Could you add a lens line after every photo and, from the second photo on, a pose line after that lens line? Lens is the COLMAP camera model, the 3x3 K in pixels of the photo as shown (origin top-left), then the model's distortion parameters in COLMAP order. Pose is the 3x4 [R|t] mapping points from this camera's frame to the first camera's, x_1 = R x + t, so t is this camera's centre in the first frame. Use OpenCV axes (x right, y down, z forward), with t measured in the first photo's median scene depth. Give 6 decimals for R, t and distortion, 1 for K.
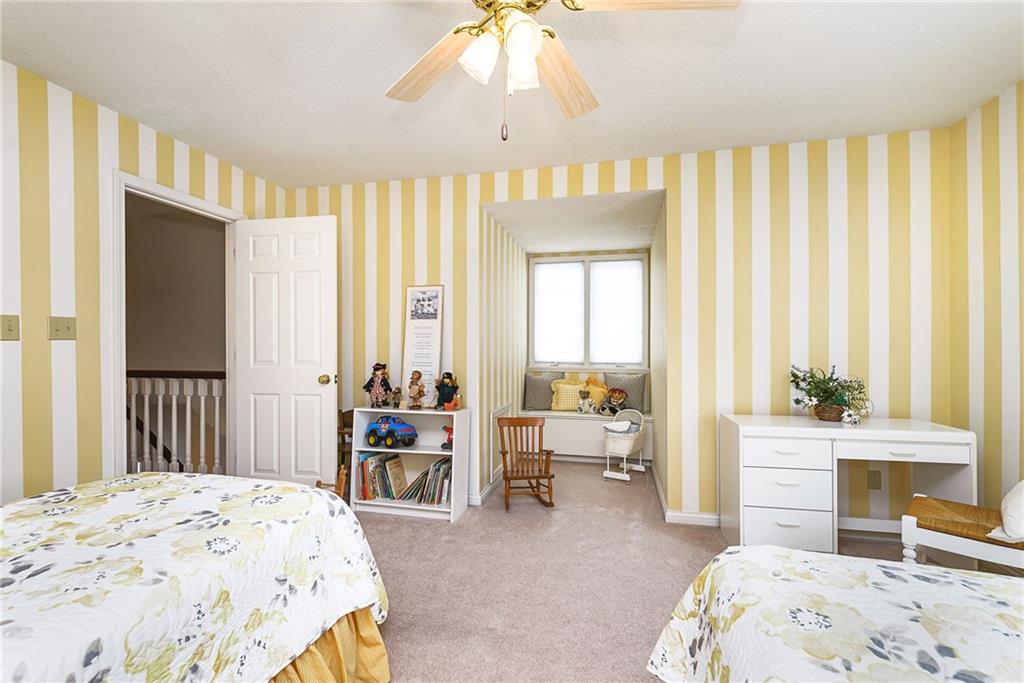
lens RADIAL K [[445.1, 0, 512.1], [0, 445.1, 340.6], [0, 0, 1]] dist [0.003087, 0.000140]
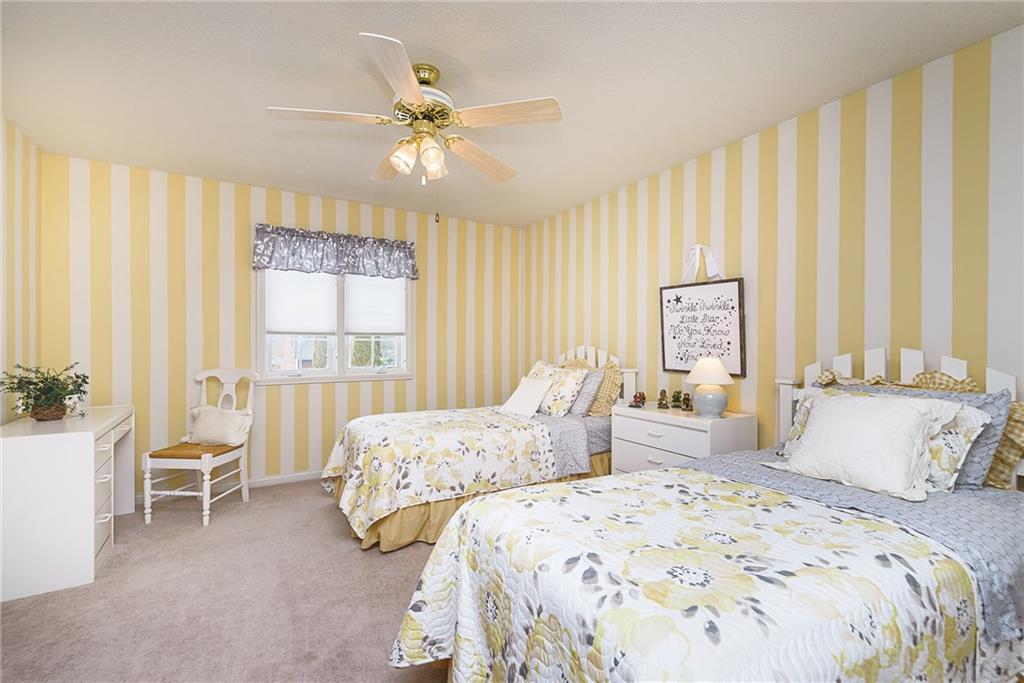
lens RADIAL K [[445.1, 0, 511.9], [0, 445.1, 342.2], [0, 0, 1]] dist [0.003087, 0.000140]
pose [[-0.699851, -0.001373, 0.714288, -1.398684], [-0.000323, 0.999999, 0.001606, 0.005218], [-0.714289, 0.000893, -0.699850, 1.953855]]
